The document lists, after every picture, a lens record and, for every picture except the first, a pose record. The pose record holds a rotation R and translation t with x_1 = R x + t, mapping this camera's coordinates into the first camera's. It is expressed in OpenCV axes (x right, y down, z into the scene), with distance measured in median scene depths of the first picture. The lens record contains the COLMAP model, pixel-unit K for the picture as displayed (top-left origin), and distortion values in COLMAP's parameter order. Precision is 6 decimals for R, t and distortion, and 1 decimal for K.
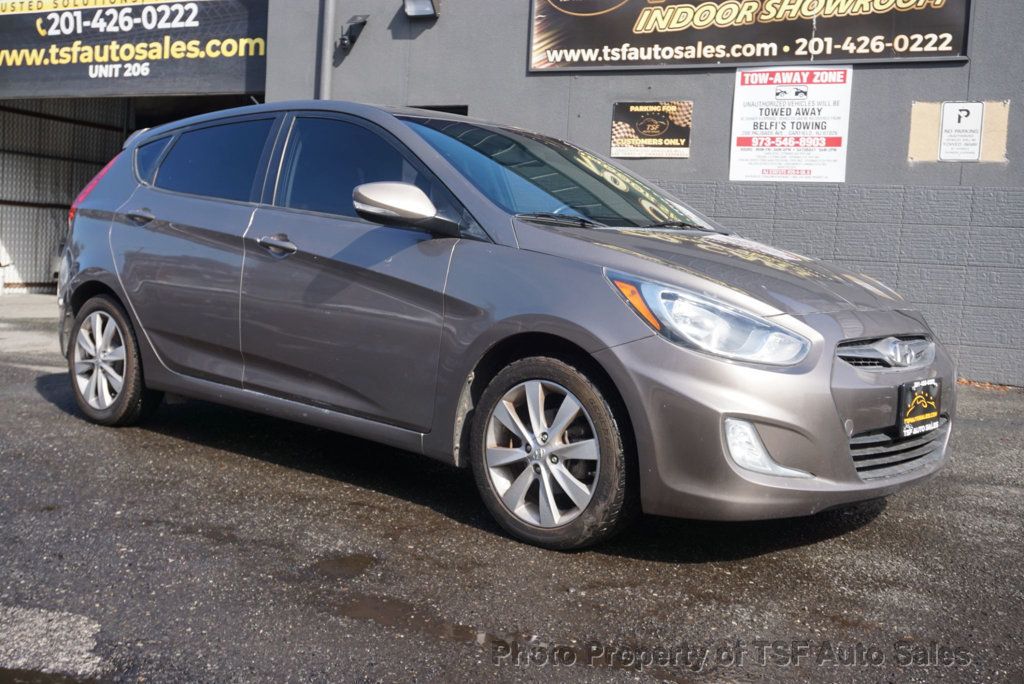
lens RADIAL K [[1156.7, 0, 512.3], [0, 1156.7, 340.8], [0, 0, 1]] dist [0.017990, 0.000000]
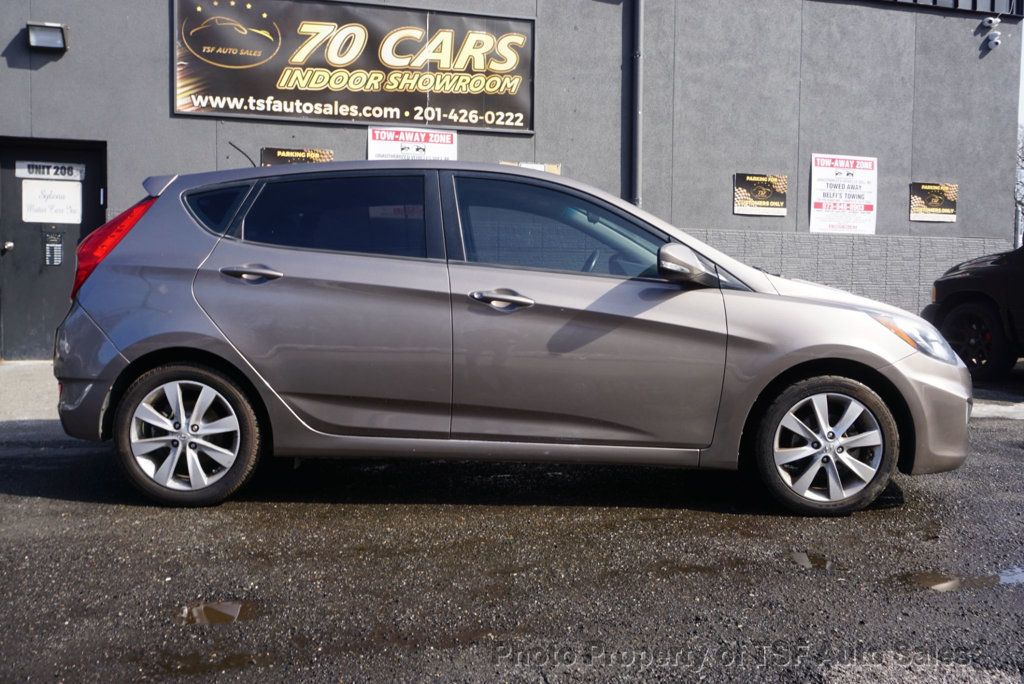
lens RADIAL K [[901.9, 0, 508.9], [0, 901.9, 344.2], [0, 0, 1]] dist [-0.027383, 0.026256]
pose [[0.743064, -0.088205, 0.663382, -0.302788], [0.077419, 0.995950, 0.045706, -0.031277], [-0.664727, 0.017396, 0.746883, 0.163864]]
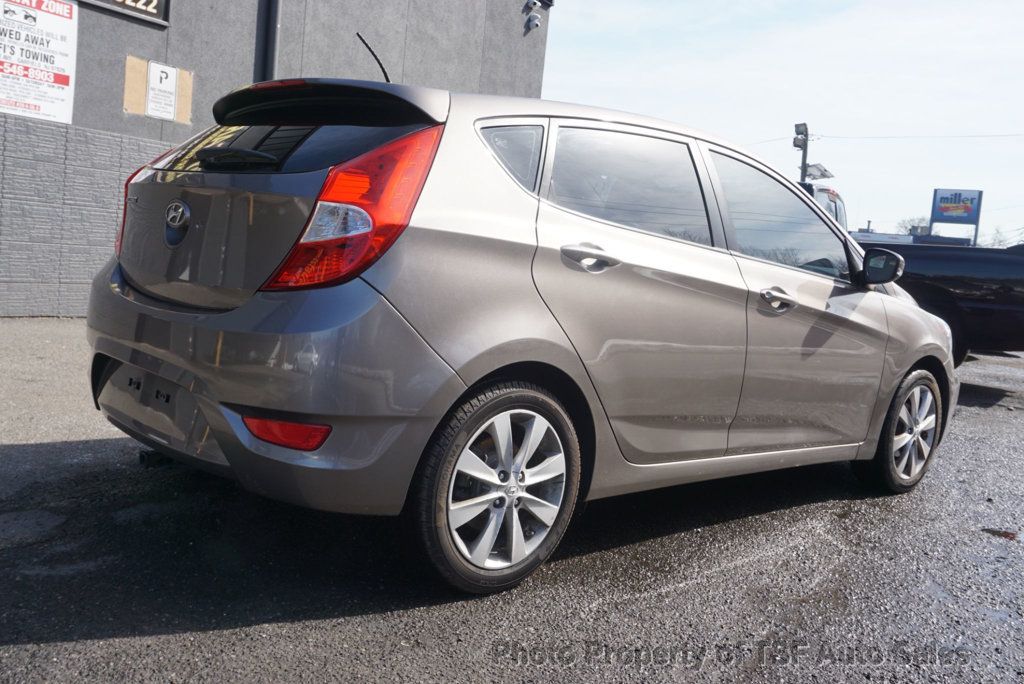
lens RADIAL K [[953.5, 0, 505.0], [0, 953.5, 342.1], [0, 0, 1]] dist [-0.008241, 0.000000]
pose [[0.089419, -0.142868, 0.985694, -0.407131], [-0.010942, 0.989458, 0.144406, -0.063392], [-0.995934, -0.023698, 0.086913, 0.474646]]
